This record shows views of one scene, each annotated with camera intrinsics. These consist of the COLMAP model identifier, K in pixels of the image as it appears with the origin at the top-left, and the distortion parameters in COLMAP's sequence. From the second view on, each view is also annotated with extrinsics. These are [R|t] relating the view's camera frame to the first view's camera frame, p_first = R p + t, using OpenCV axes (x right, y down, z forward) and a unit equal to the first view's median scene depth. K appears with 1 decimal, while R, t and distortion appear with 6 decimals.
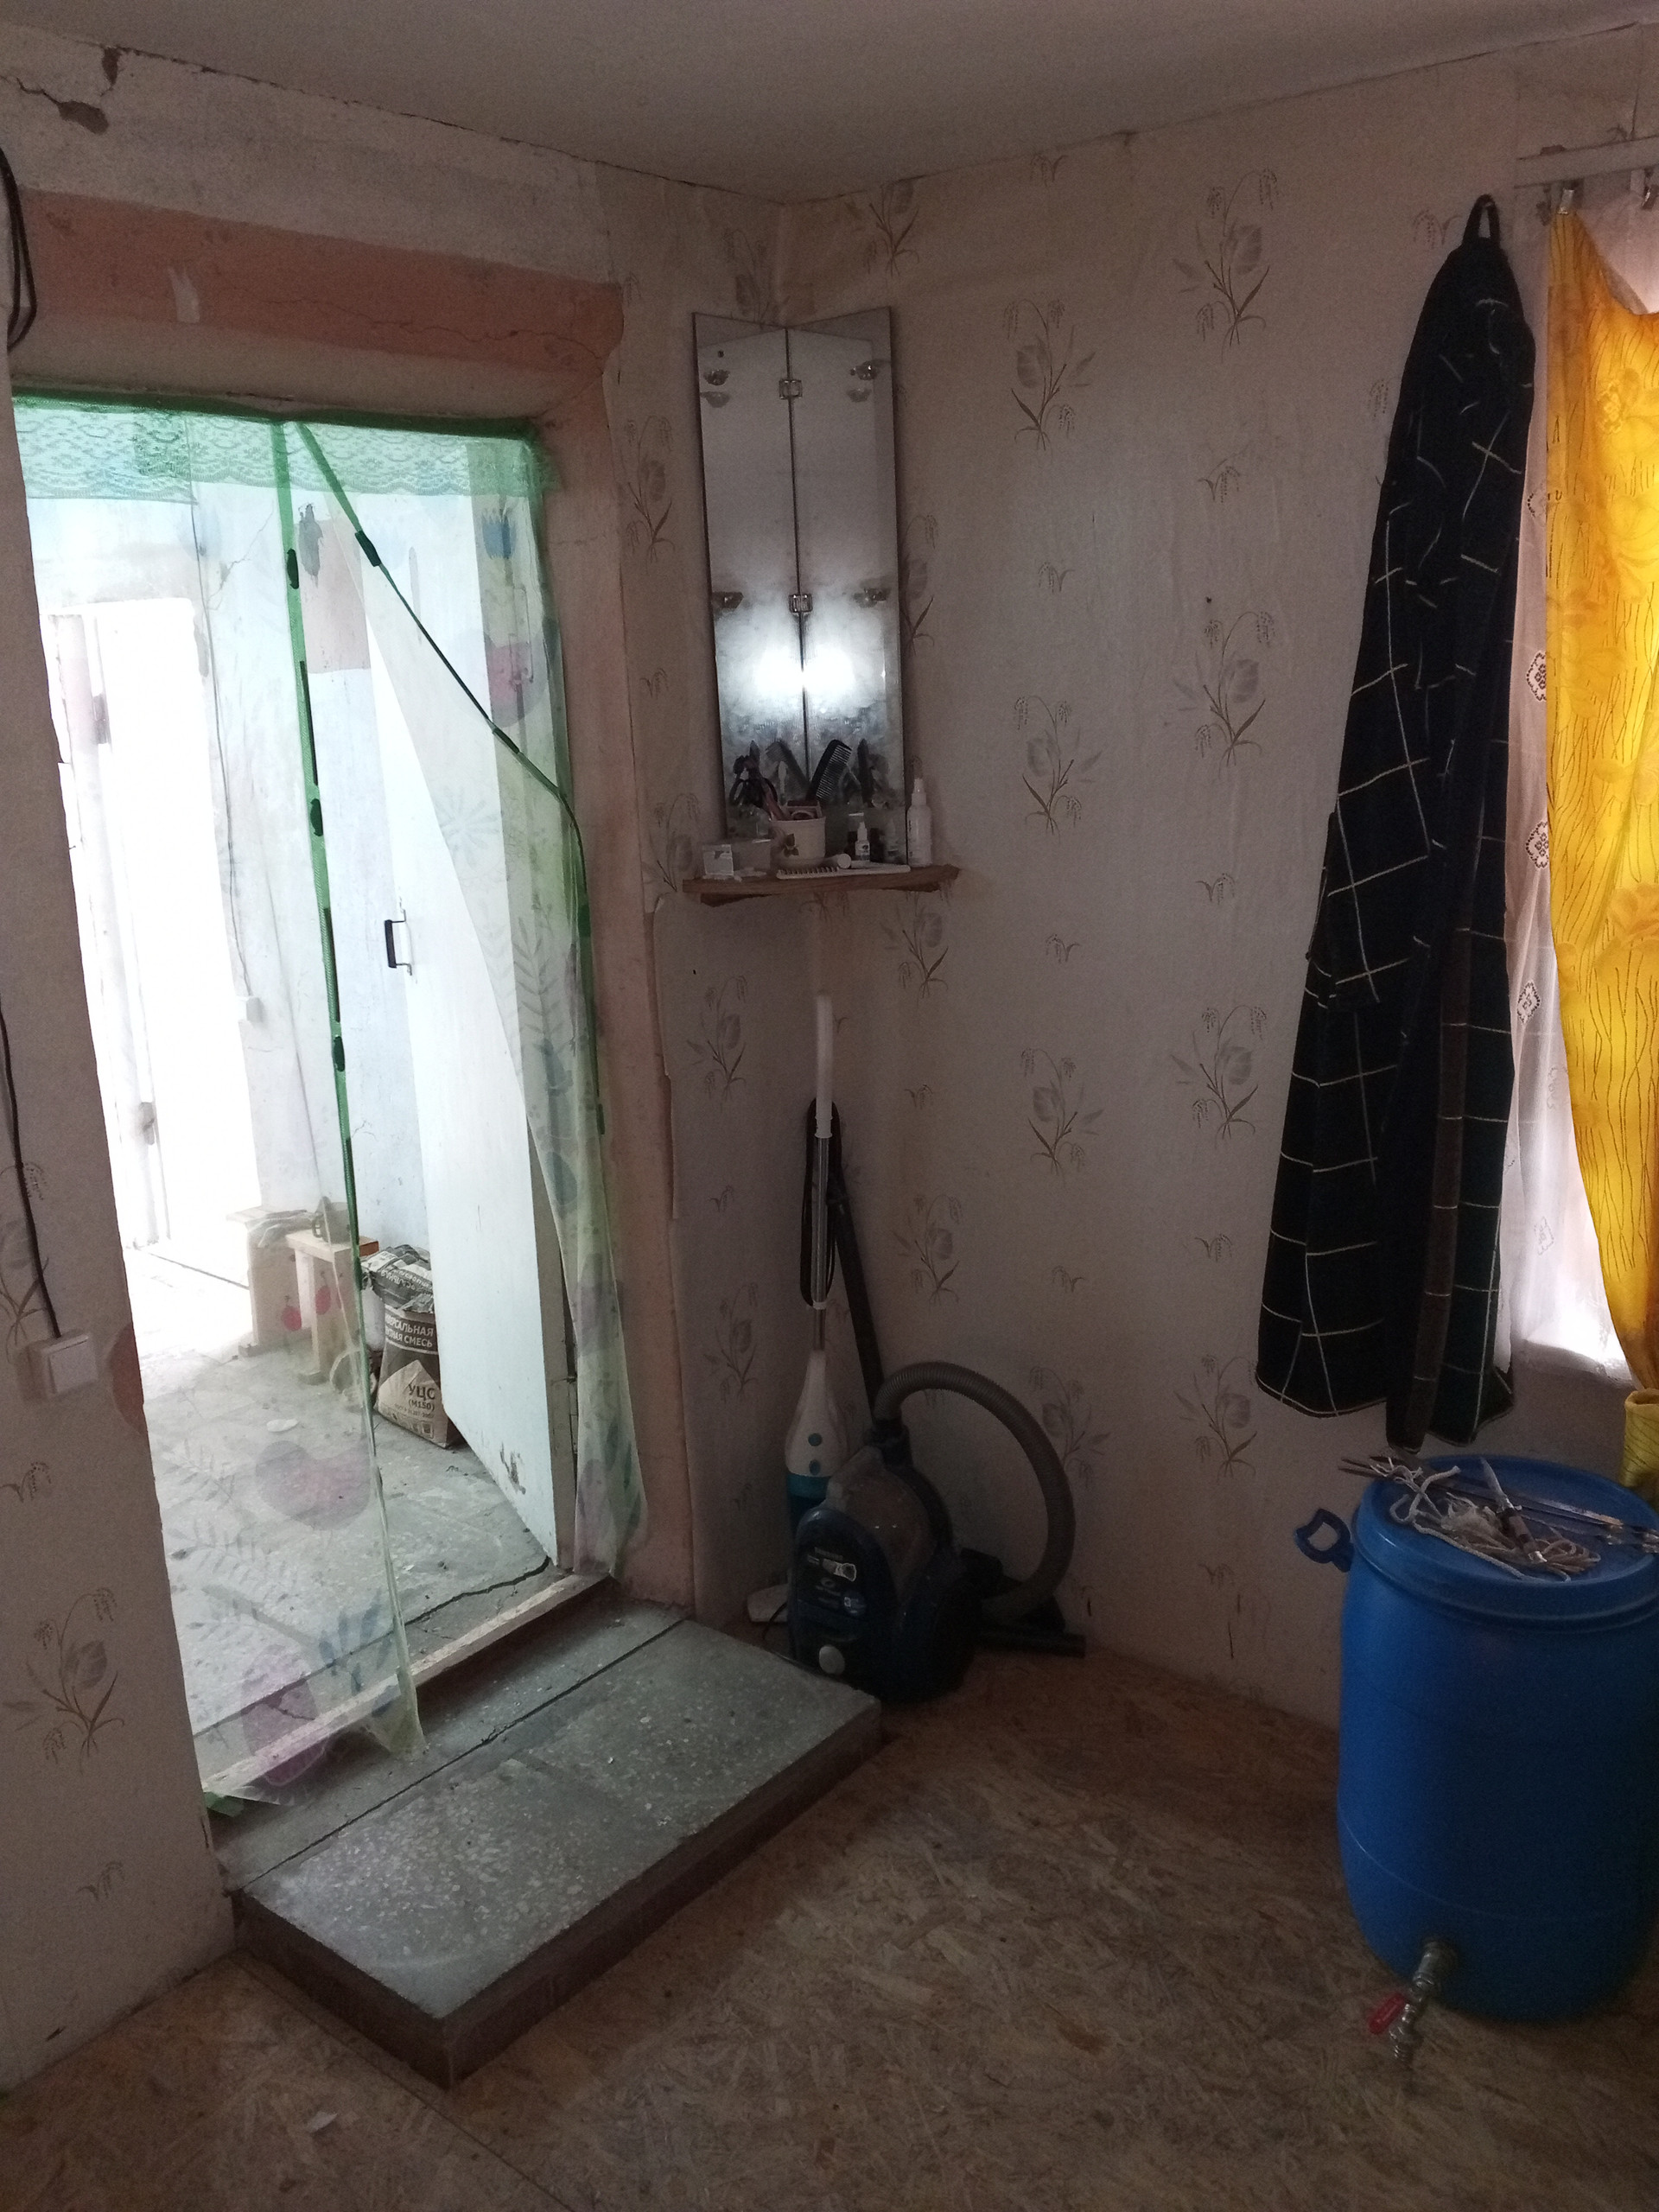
lens RADIAL K [[1777.6, 0, 835.1], [0, 1777.6, 1096.8], [0, 0, 1]] dist [0.220543, -0.417762]
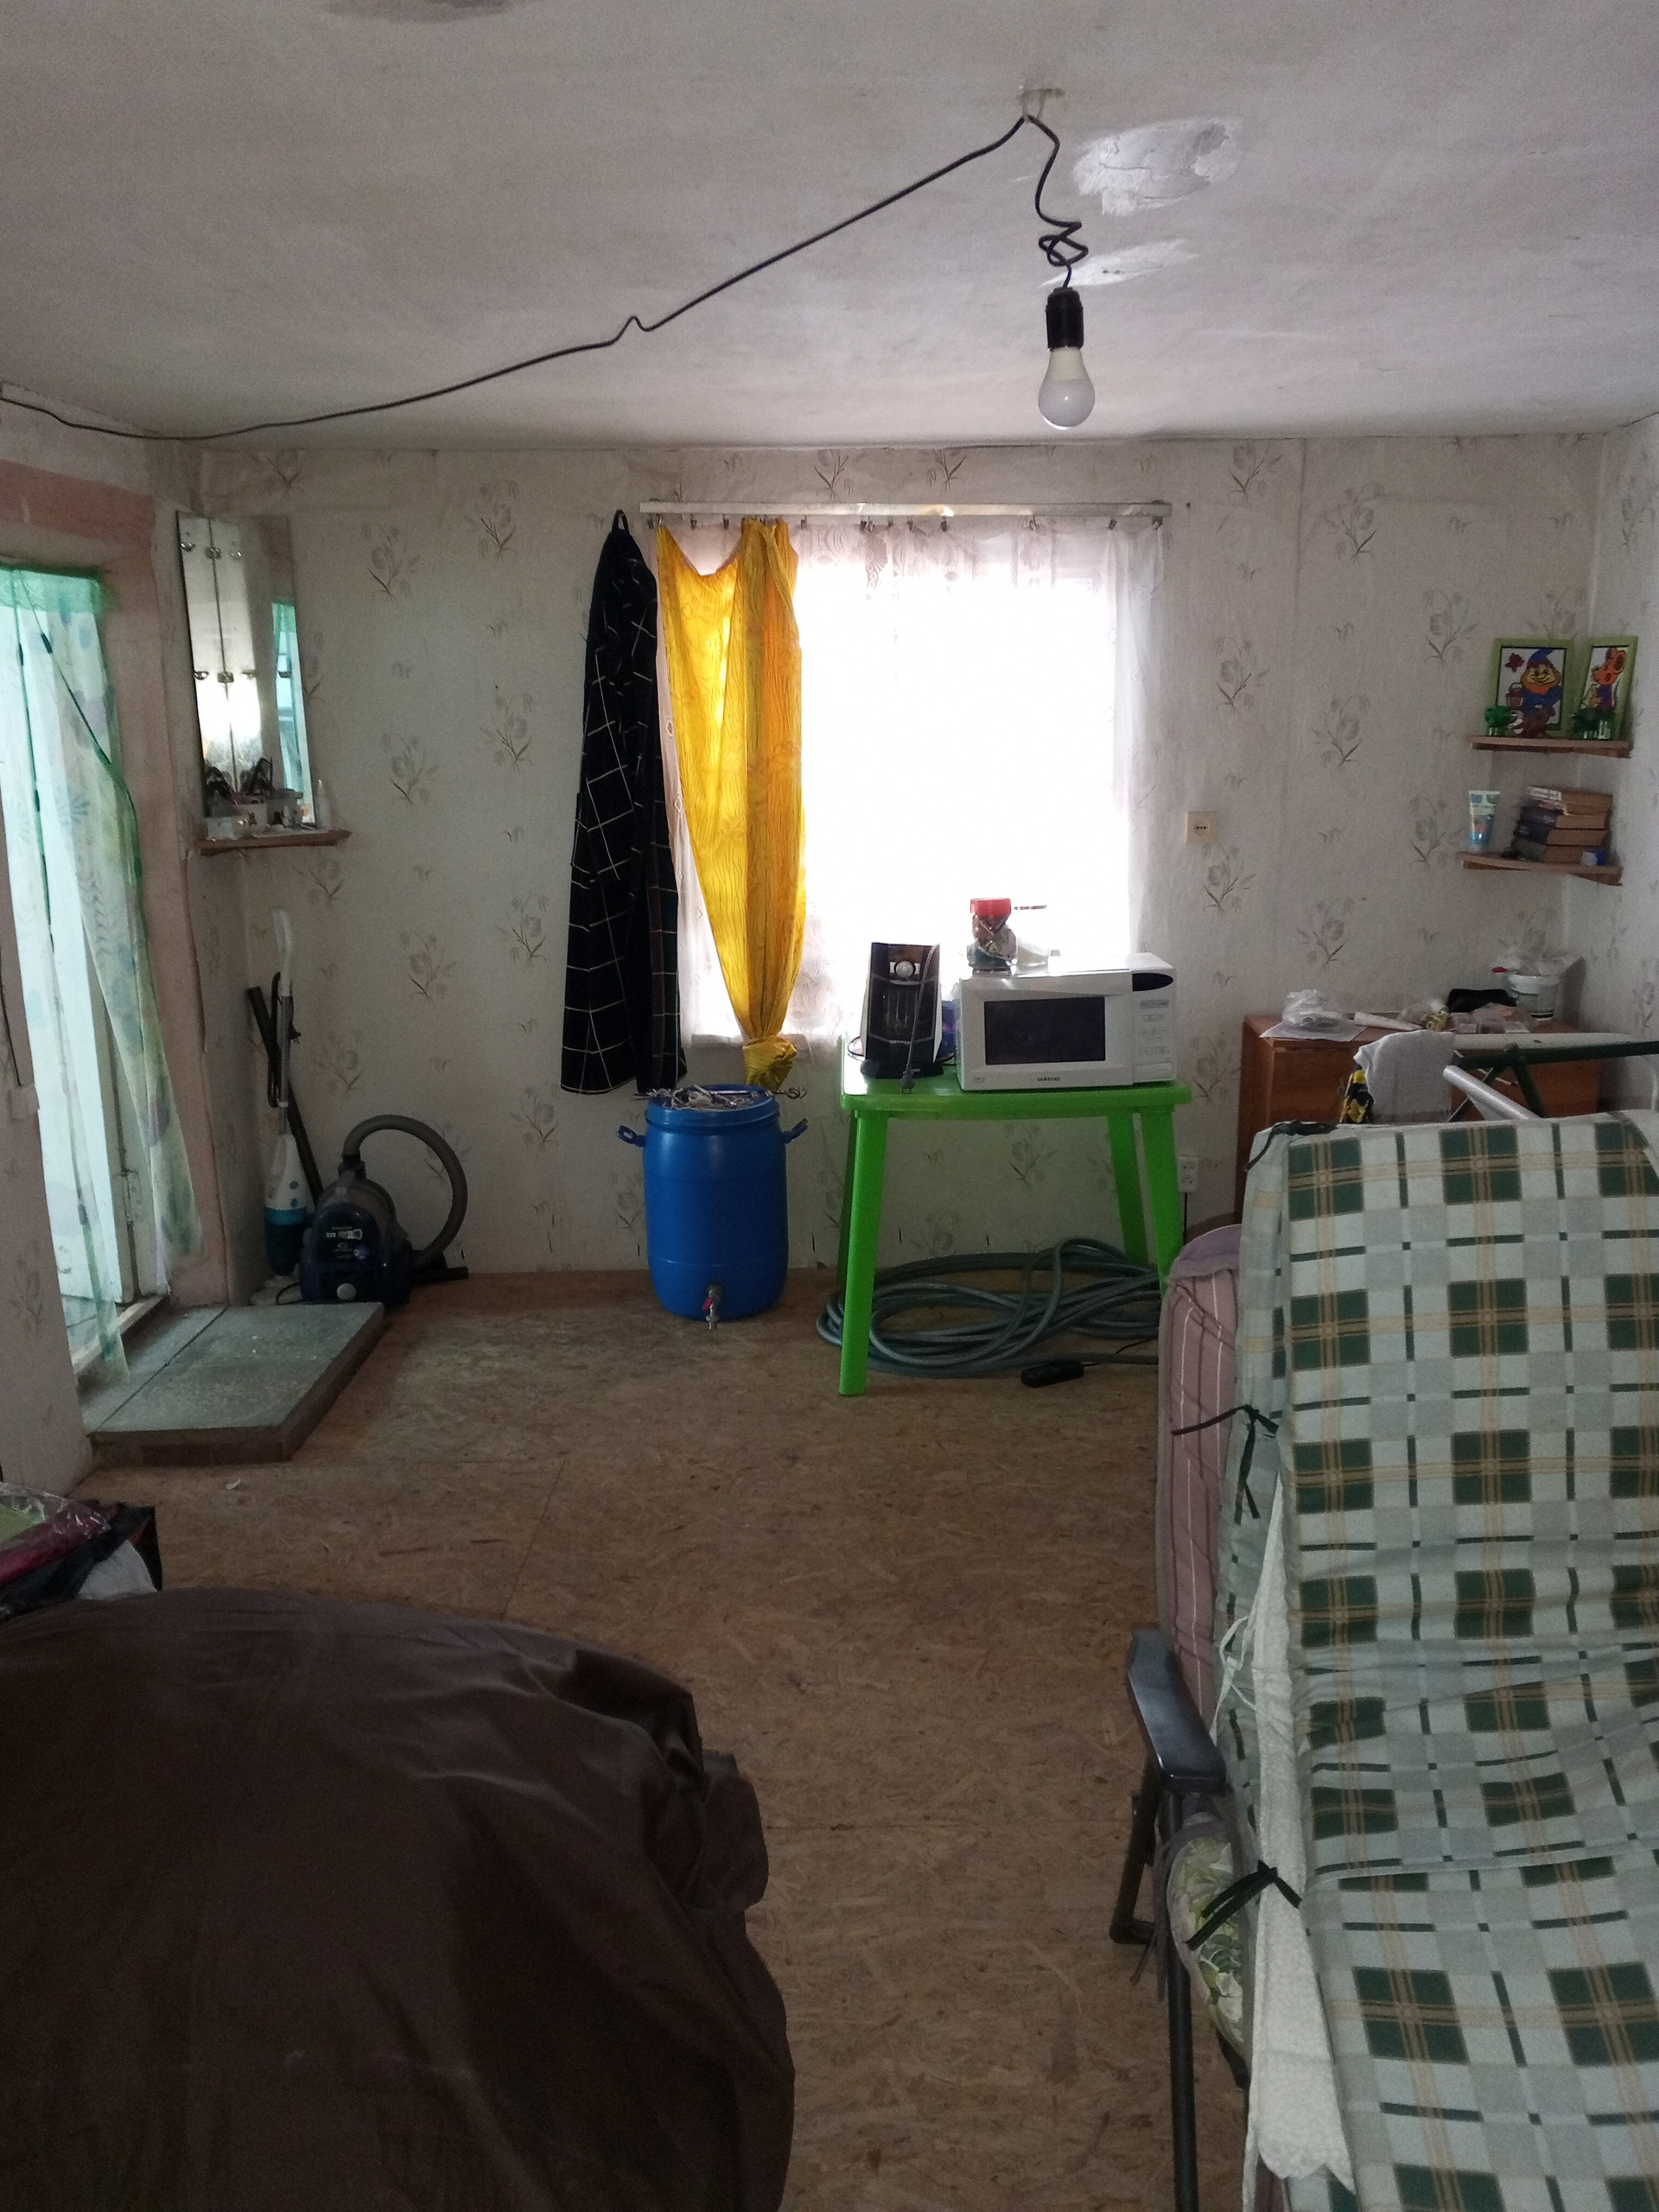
lens RADIAL K [[1777.6, 0, 835.1], [0, 1777.6, 1096.8], [0, 0, 1]] dist [0.220543, -0.417762]
pose [[0.788616, -0.116527, 0.603744, -0.685966], [0.138262, 0.990340, 0.010543, 0.183282], [-0.599140, 0.075160, 0.797109, -0.695749]]
